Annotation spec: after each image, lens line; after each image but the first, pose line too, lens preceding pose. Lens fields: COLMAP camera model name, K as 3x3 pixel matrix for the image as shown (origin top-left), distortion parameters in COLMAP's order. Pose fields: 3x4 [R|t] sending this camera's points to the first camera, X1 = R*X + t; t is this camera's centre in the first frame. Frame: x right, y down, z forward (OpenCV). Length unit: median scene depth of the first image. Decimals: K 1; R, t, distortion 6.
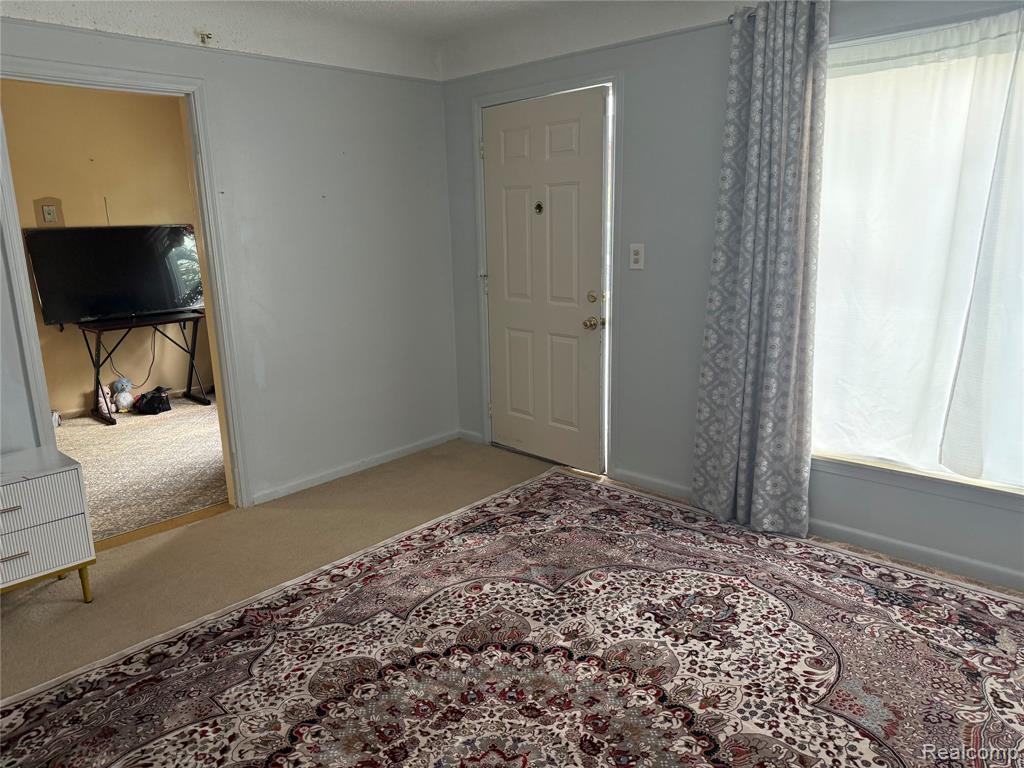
lens RADIAL K [[723.8, 0, 510.8], [0, 723.8, 391.7], [0, 0, 1]] dist [0.004069, 0.001273]
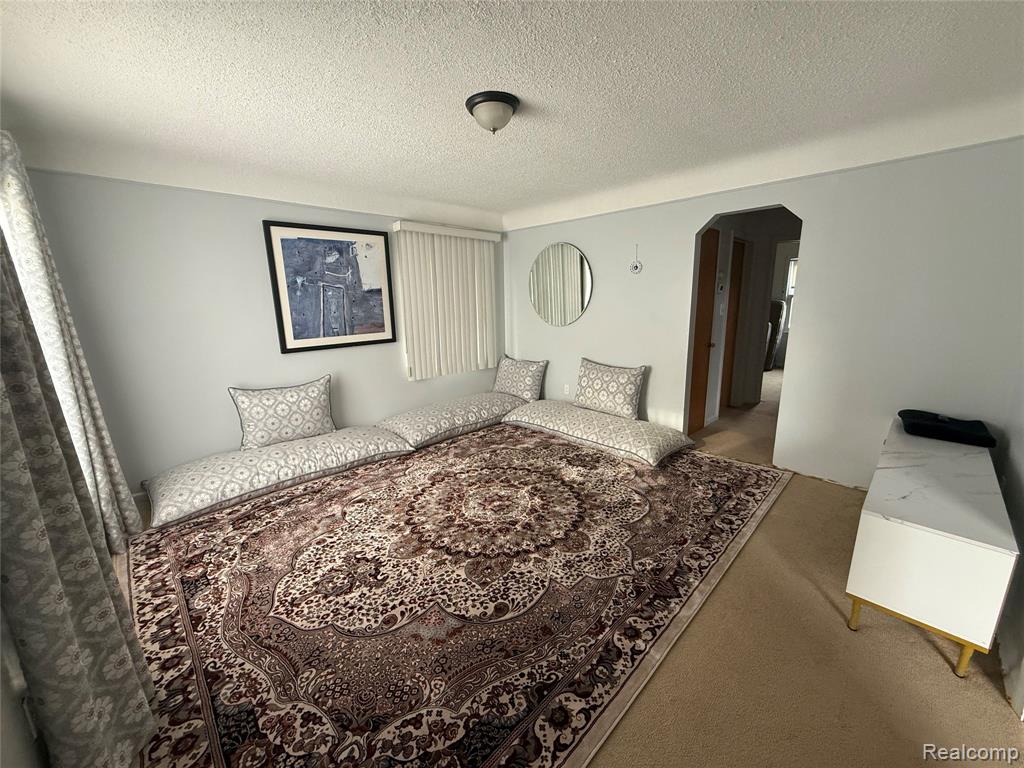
lens RADIAL K [[407.7, 0, 512.0], [0, 407.7, 385.5], [0, 0, 1]] dist [0.000292, 0.000215]
pose [[-0.998262, 0.035446, 0.047087, -0.075900], [0.052077, 0.904584, 0.423103, -0.227945], [-0.027597, 0.424820, -0.904857, 0.976653]]
